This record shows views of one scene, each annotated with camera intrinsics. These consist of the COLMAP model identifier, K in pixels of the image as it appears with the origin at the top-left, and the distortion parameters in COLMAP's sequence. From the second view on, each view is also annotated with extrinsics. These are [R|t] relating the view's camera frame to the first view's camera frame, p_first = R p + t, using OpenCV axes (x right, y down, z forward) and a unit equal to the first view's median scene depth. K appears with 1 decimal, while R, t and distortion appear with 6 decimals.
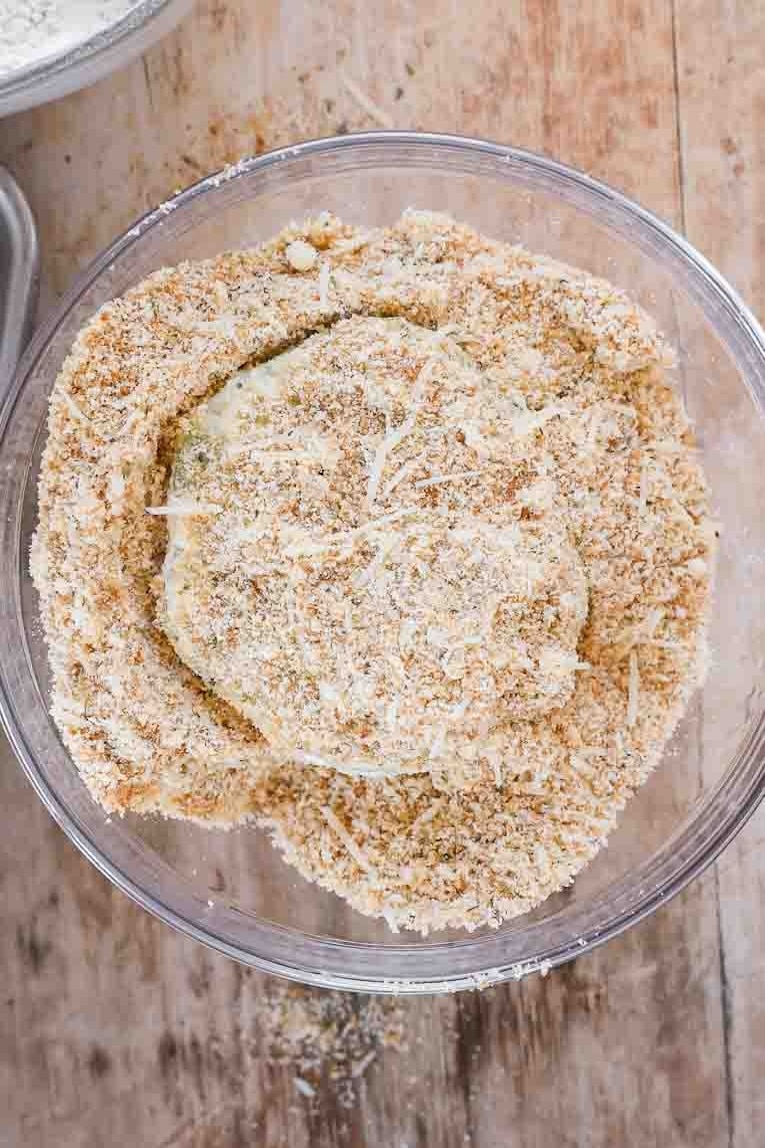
lens RADIAL K [[3306.4, 0, 382.6], [0, 3306.4, 576.2], [0, 0, 1]] dist [0.279211, 0.000000]
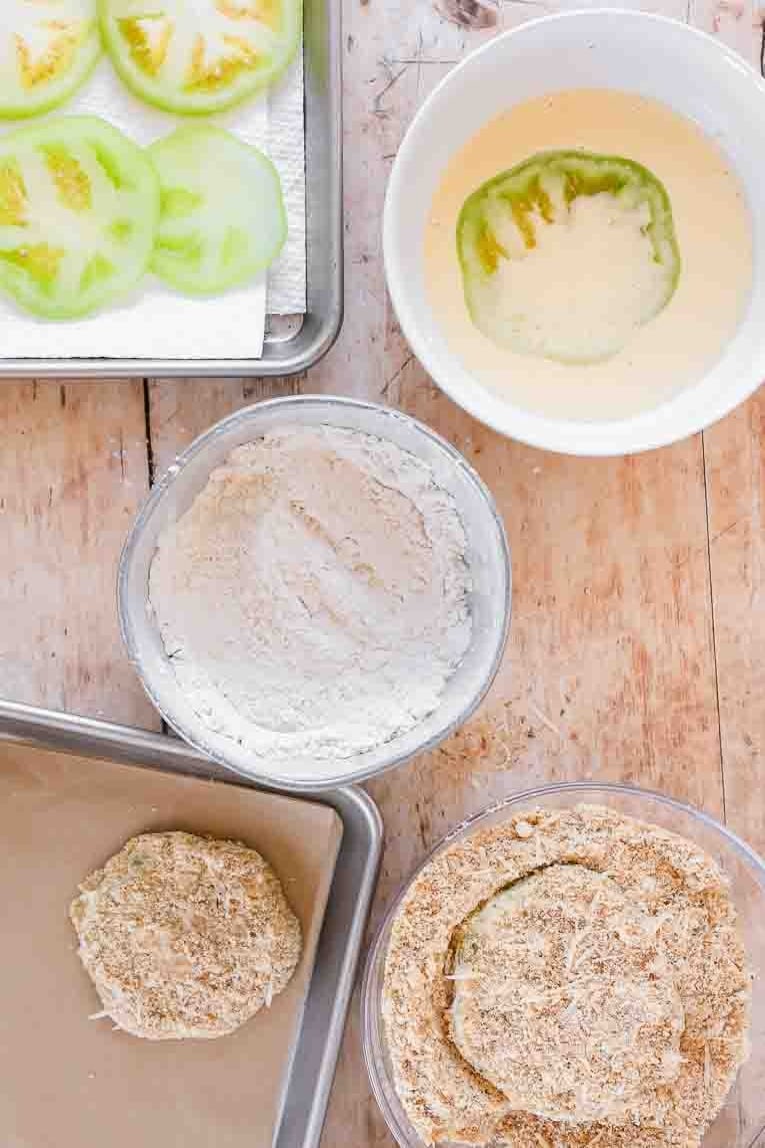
lens RADIAL K [[3306.4, 0, 381.4], [0, 3306.4, 570.5], [0, 0, 1]] dist [0.279211, 0.000000]
pose [[0.998888, -0.007384, 0.046555, -0.186377], [0.007466, 0.999971, -0.001585, -0.236578], [-0.046542, 0.001931, 0.998914, -0.814059]]
